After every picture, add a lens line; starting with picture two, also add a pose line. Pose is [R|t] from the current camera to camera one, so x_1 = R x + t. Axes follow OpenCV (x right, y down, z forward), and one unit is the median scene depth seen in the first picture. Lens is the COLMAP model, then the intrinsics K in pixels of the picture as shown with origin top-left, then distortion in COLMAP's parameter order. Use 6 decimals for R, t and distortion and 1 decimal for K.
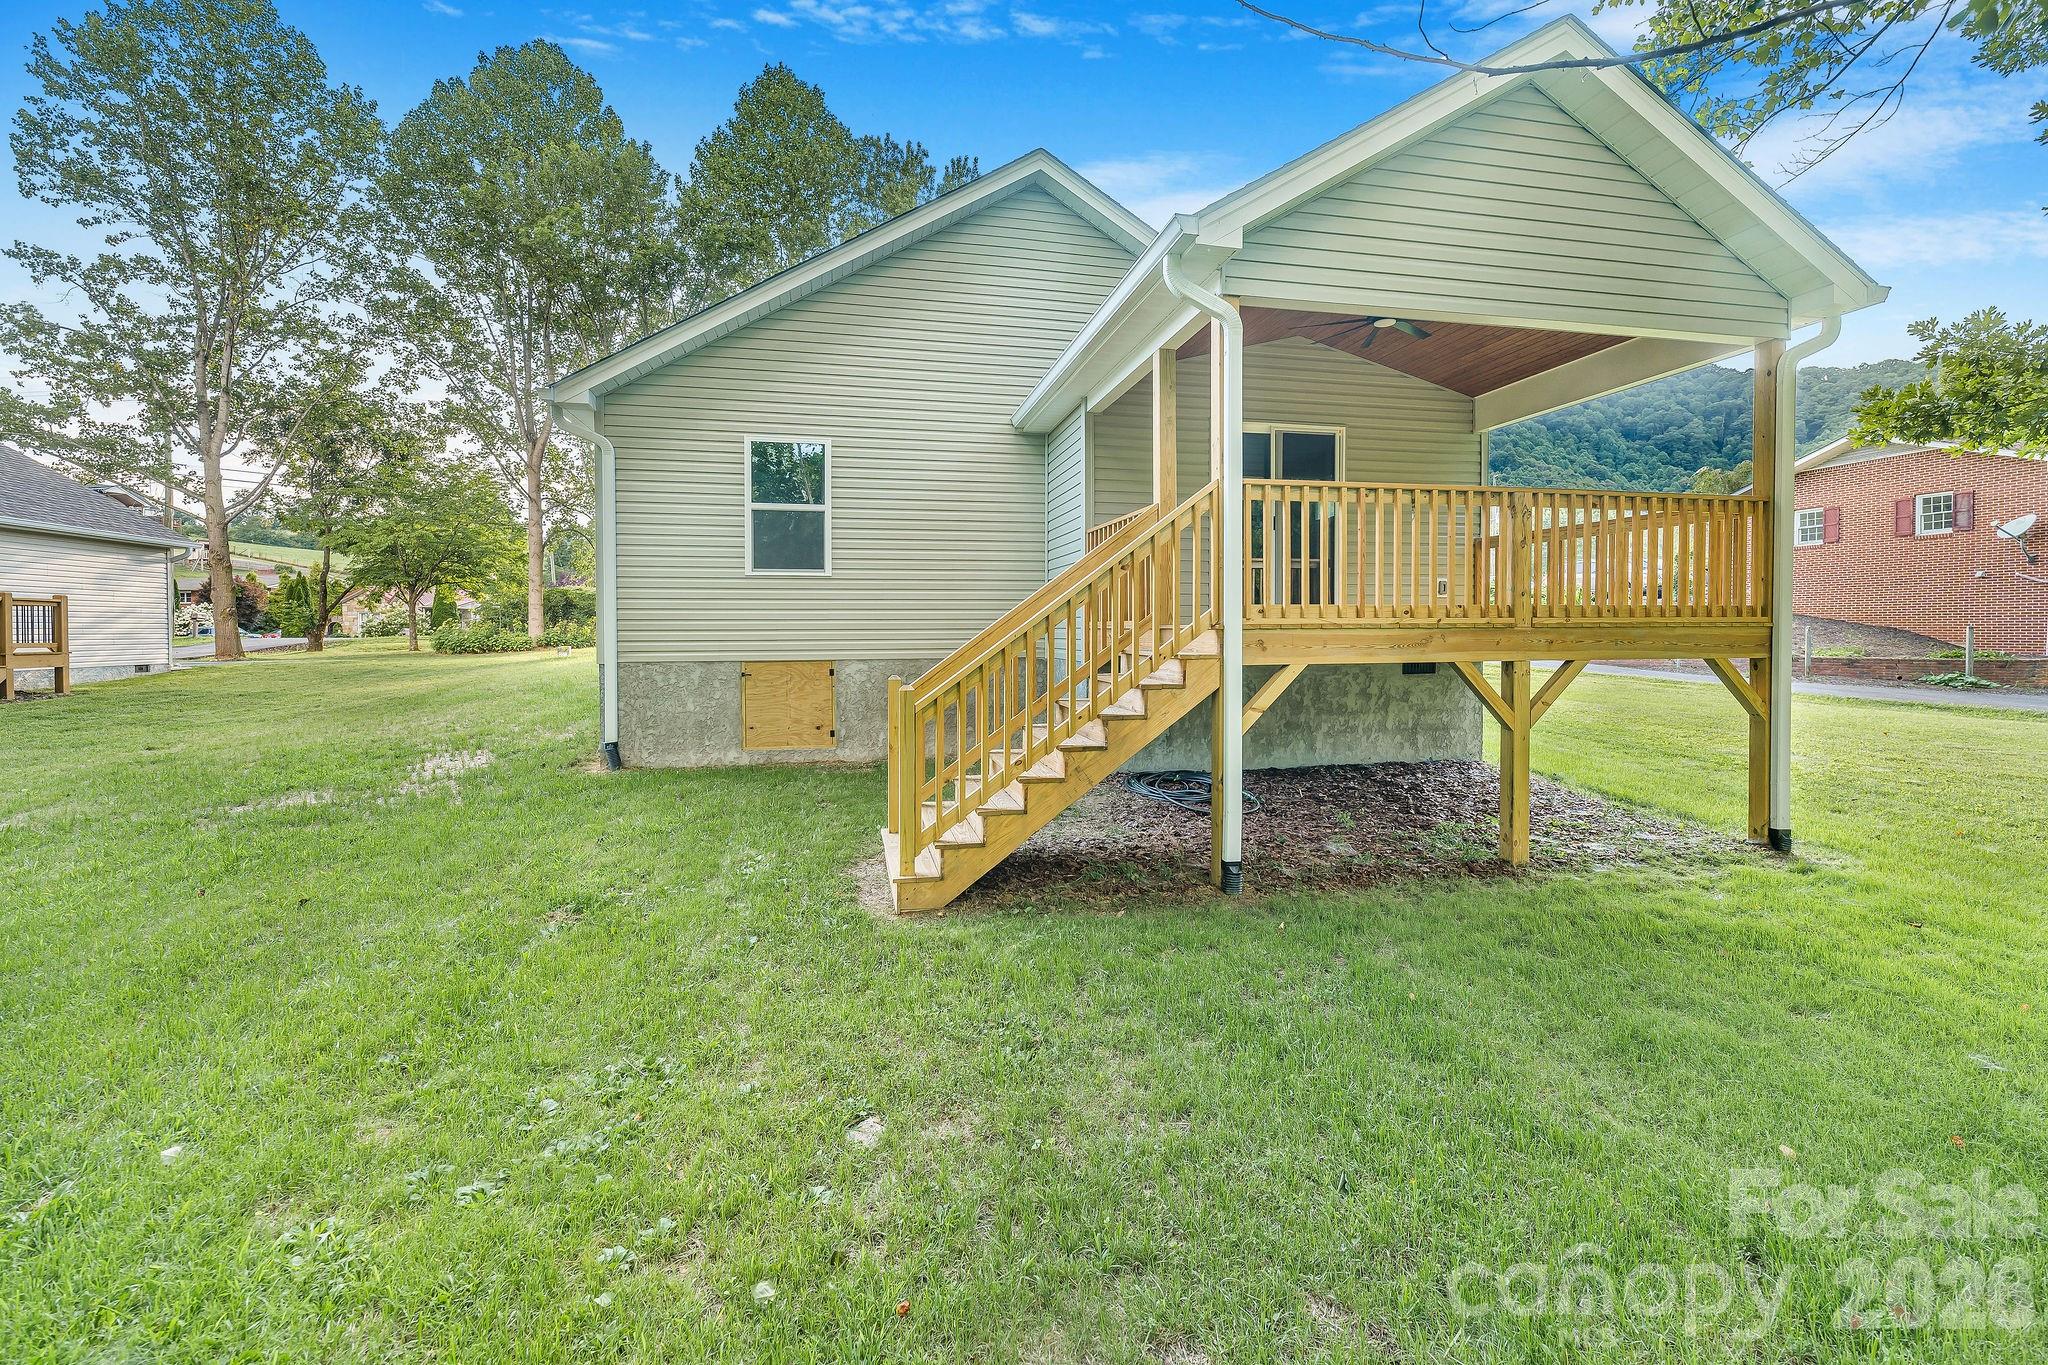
lens RADIAL K [[853.0, 0, 1055.5], [0, 853.0, 638.7], [0, 0, 1]] dist [-0.001240, -0.001455]
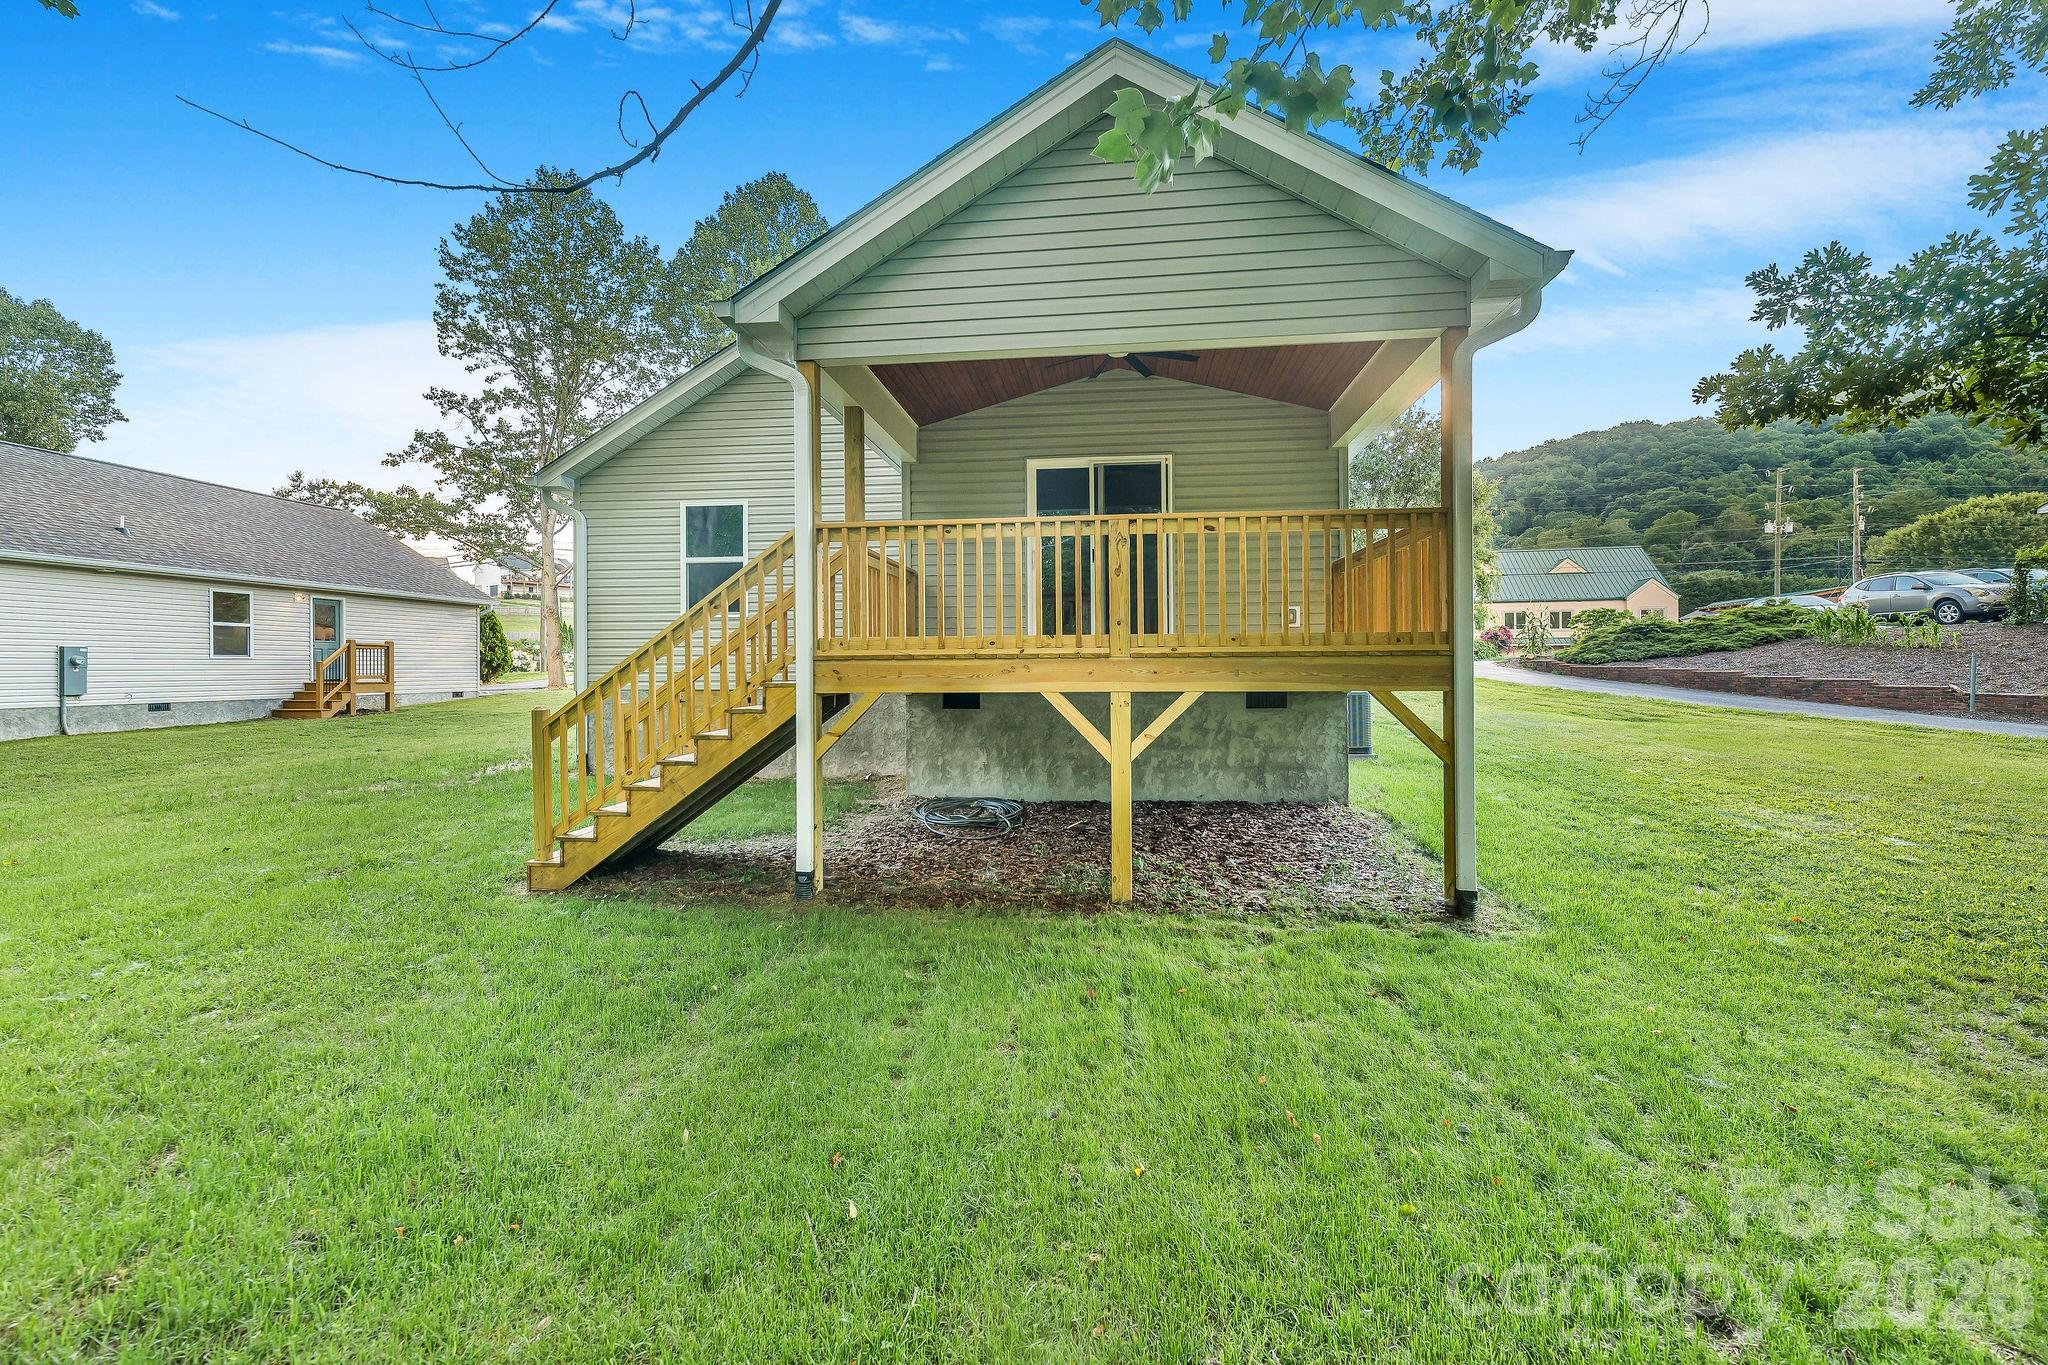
lens RADIAL K [[853.0, 0, 1082.3], [0, 853.0, 659.9], [0, 0, 1]] dist [-0.001240, -0.001455]
pose [[0.949020, -0.004419, -0.315184, 0.225542], [-0.001460, 0.999829, -0.018414, 0.002157], [0.315212, 0.017935, 0.948852, 0.017040]]
